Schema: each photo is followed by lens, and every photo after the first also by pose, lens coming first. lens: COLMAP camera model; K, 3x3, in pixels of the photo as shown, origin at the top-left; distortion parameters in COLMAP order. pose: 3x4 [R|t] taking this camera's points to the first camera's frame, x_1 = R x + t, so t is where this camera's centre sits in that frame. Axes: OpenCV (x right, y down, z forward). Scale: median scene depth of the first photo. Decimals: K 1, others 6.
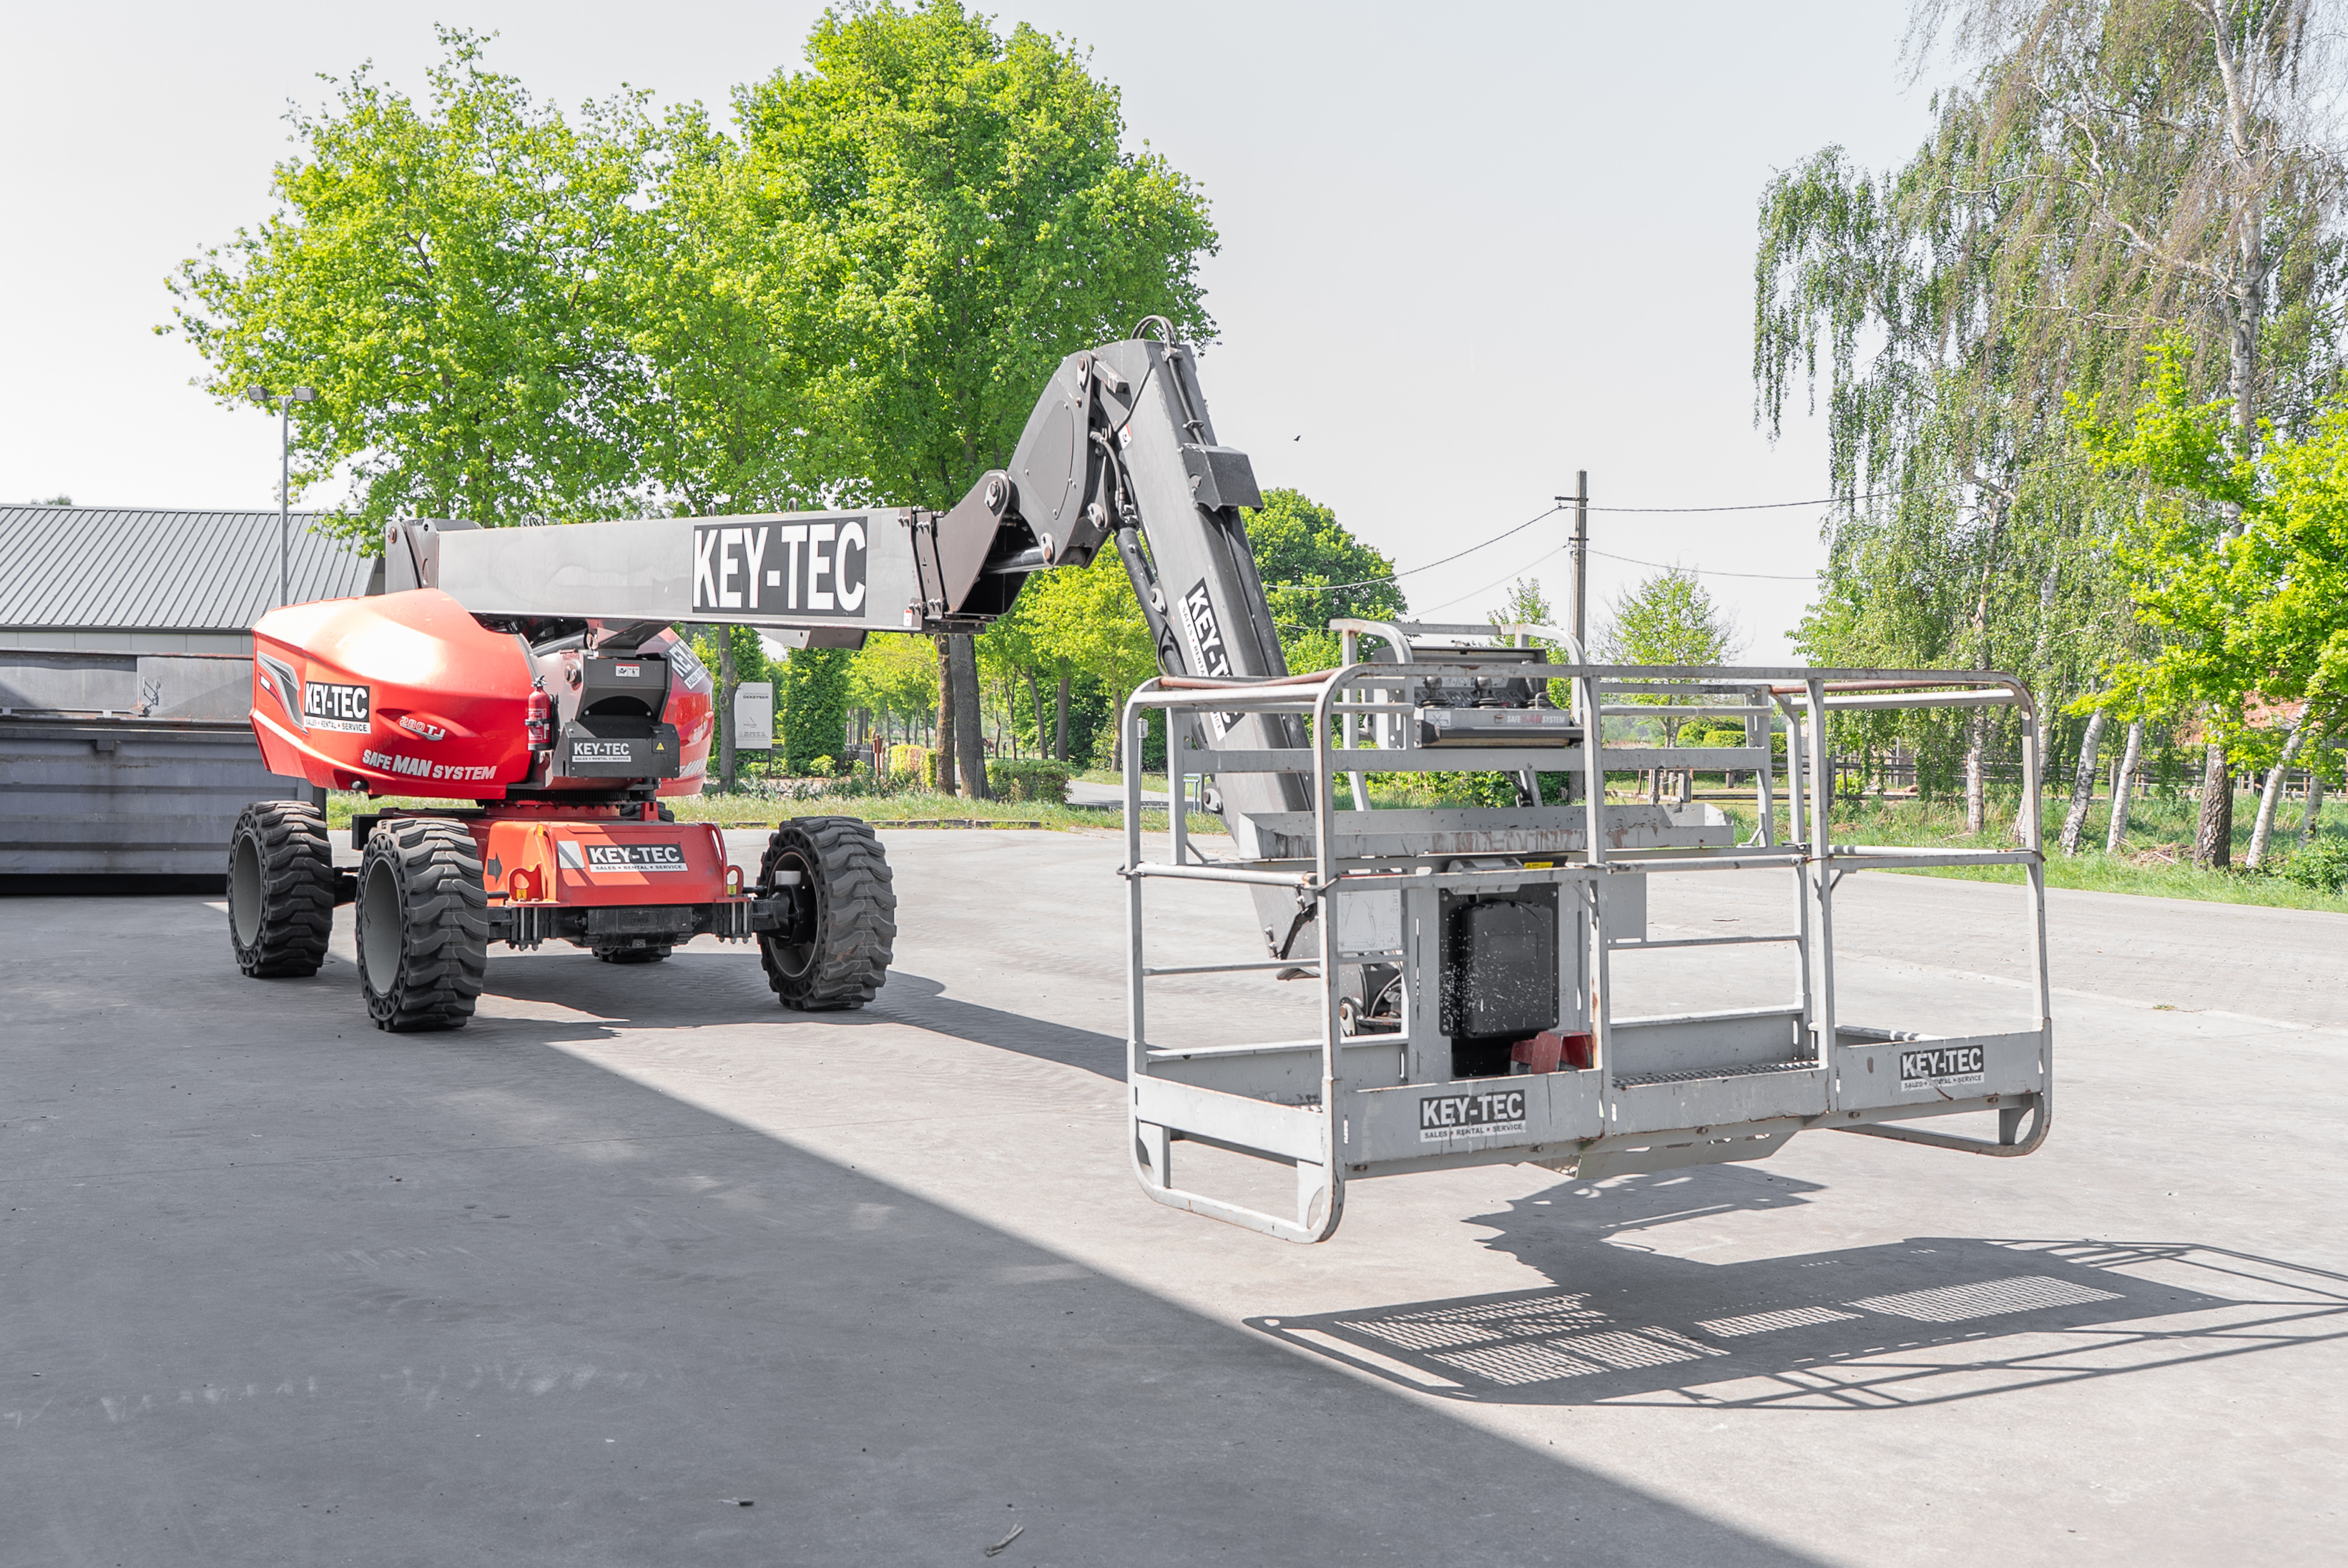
lens RADIAL K [[2527.2, 0, 1128.3], [0, 2527.2, 789.3], [0, 0, 1]] dist [-0.002254, -0.002685]
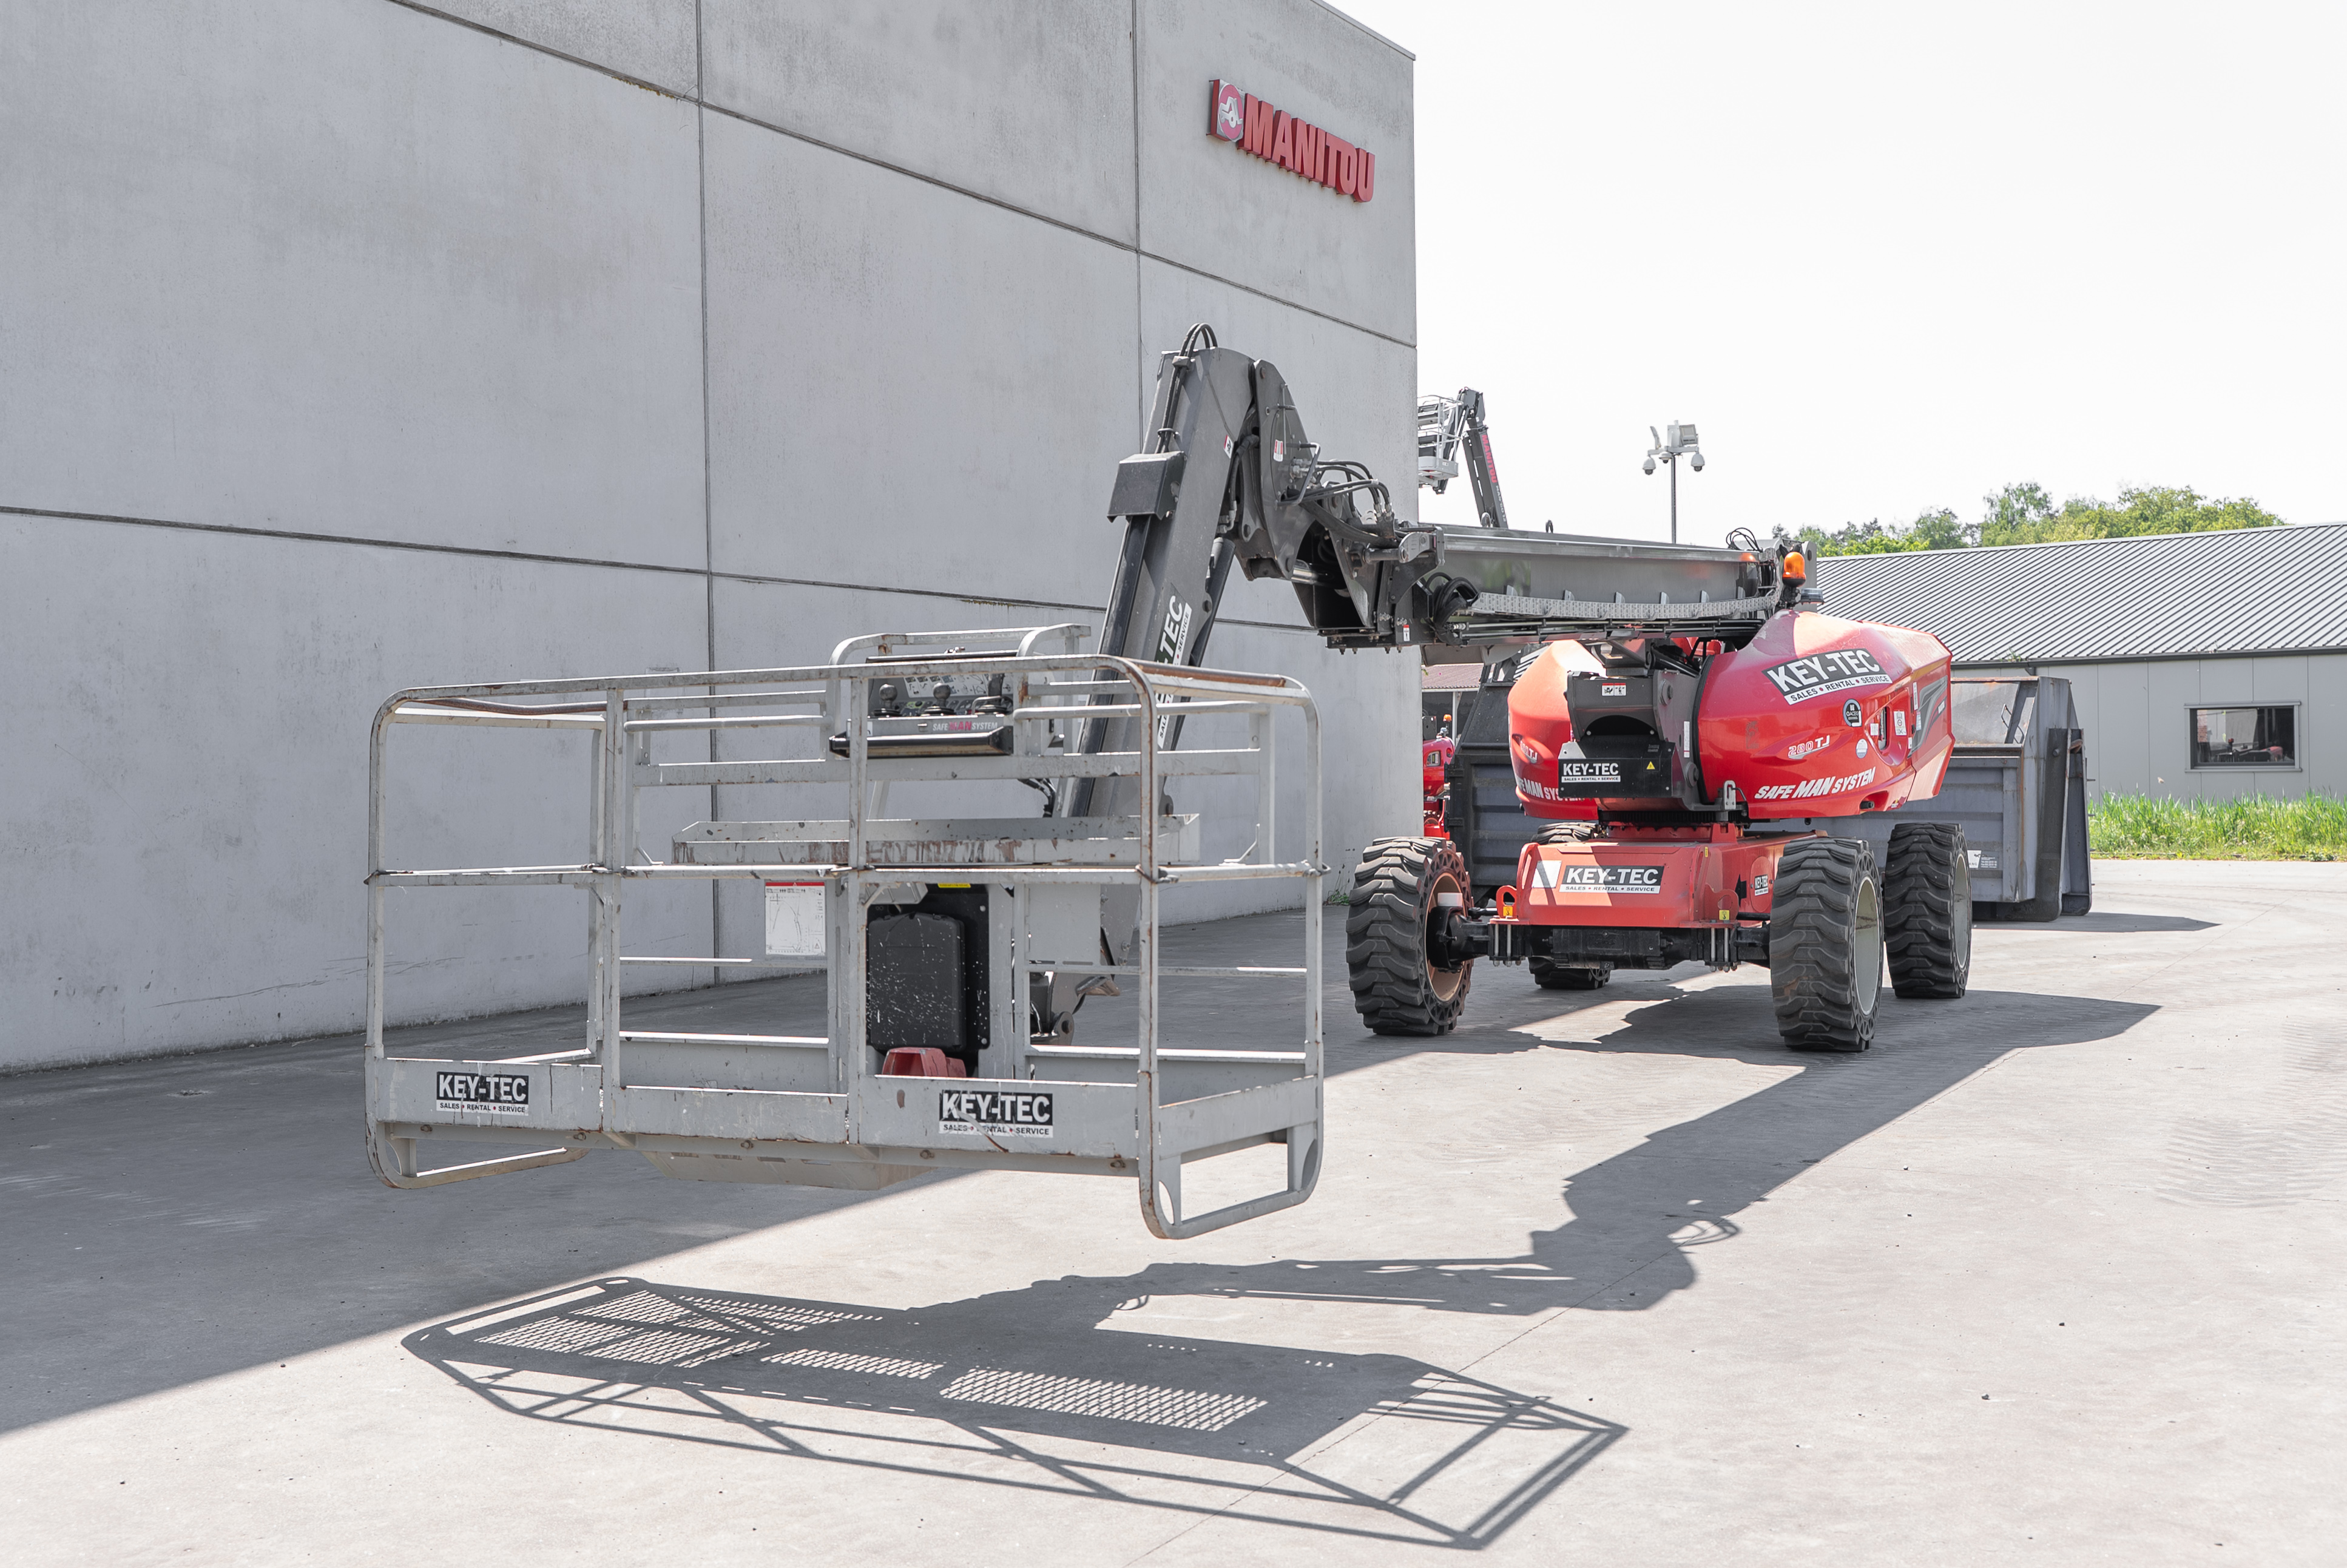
lens RADIAL K [[2682.5, 0, 1173.5], [0, 2682.5, 784.0], [0, 0, 1]] dist [-0.003465, 0.013896]
pose [[0.540111, -0.011646, -0.841513, 0.690371], [-0.000578, 0.999899, -0.014209, 0.005802], [0.841594, 0.008161, 0.540049, 0.334358]]
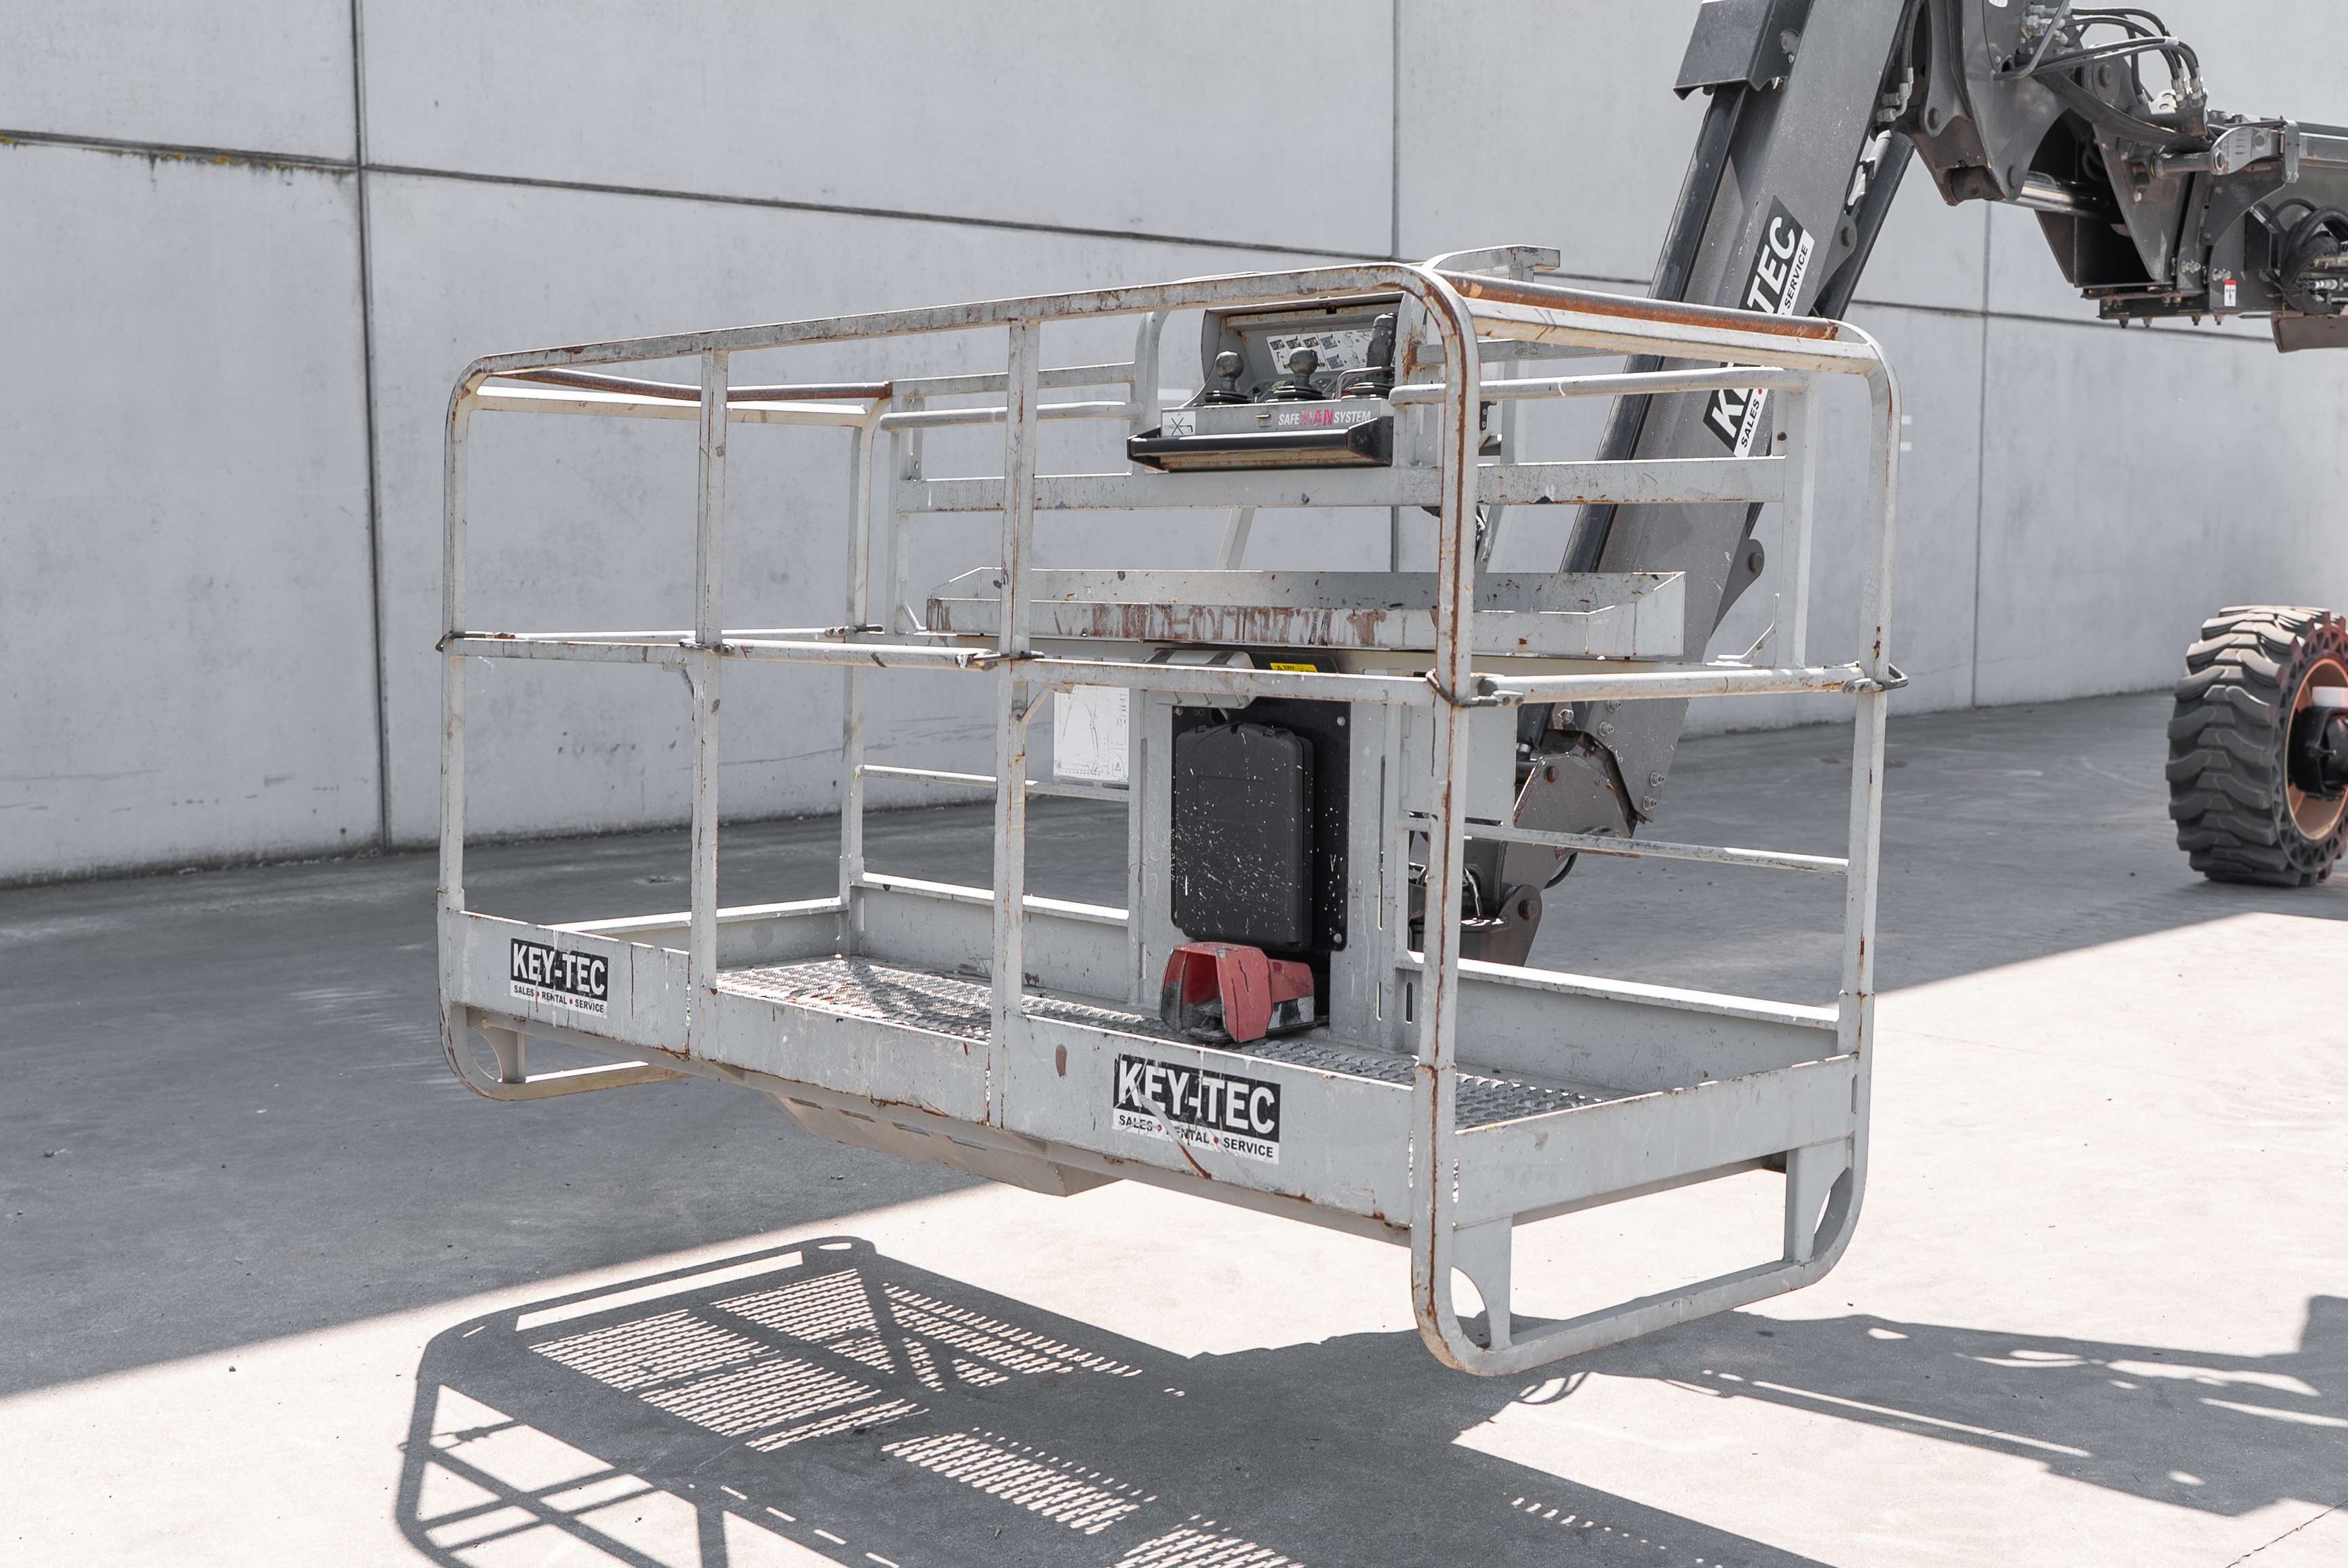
lens RADIAL K [[2764.7, 0, 1139.1], [0, 2764.7, 824.2], [0, 0, 1]] dist [0.002104, 0.004664]
pose [[0.229179, 0.099060, -0.968331, 0.503179], [-0.019979, 0.995077, 0.097068, 0.002959], [0.973179, -0.002900, 0.230030, 0.527138]]
